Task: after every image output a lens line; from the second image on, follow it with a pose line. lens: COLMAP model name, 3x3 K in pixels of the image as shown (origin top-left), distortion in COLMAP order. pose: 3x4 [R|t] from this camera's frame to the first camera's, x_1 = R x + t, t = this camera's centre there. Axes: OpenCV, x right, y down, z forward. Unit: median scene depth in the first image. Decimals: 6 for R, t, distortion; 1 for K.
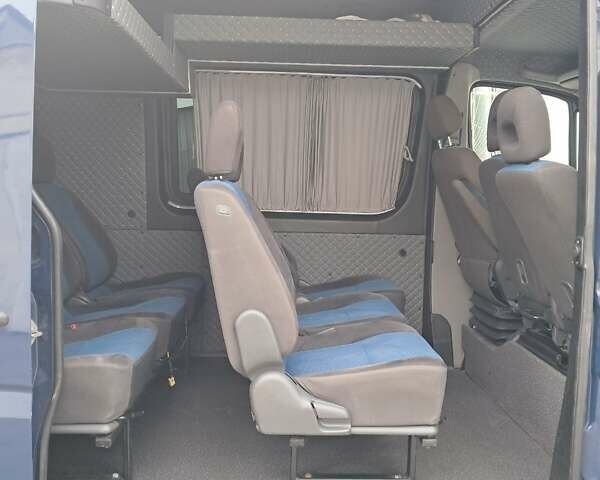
lens RADIAL K [[624.3, 0, 297.9], [0, 624.3, 251.0], [0, 0, 1]] dist [0.214100, -0.616216]
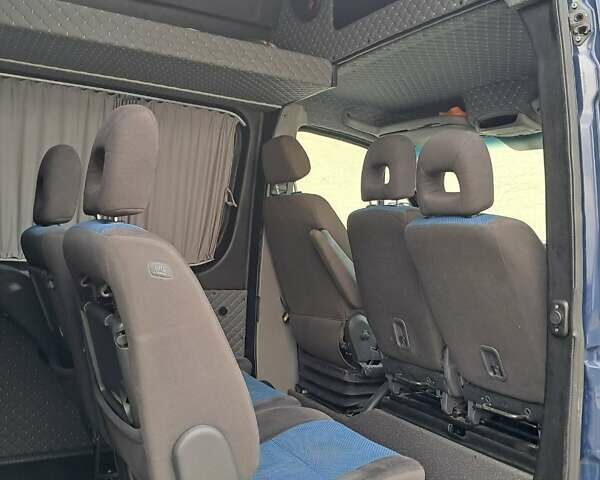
lens RADIAL K [[624.3, 0, 297.9], [0, 624.3, 251.0], [0, 0, 1]] dist [0.214100, -0.616216]
pose [[0.884601, 0.012887, 0.466171, -0.188320], [0.020688, 0.997550, -0.066833, -0.025645], [-0.465890, 0.068765, 0.882167, 0.244004]]
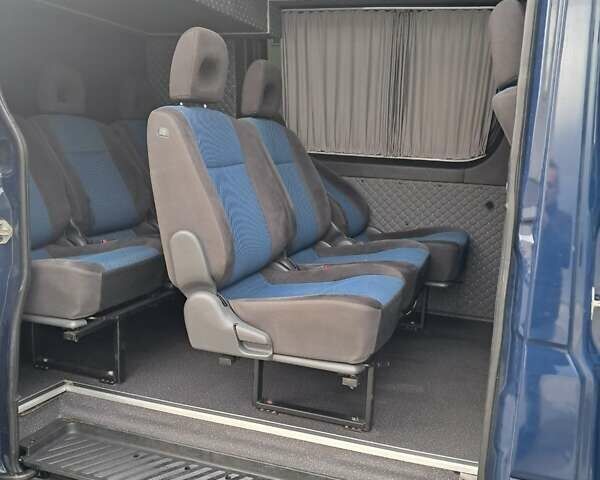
lens RADIAL K [[624.3, 0, 297.9], [0, 624.3, 251.0], [0, 0, 1]] dist [0.214100, -0.616216]
pose [[0.932233, 0.087004, -0.351244, 0.308683], [-0.065639, 0.995220, 0.072304, 0.026623], [0.355856, -0.044349, 0.933488, 0.057751]]
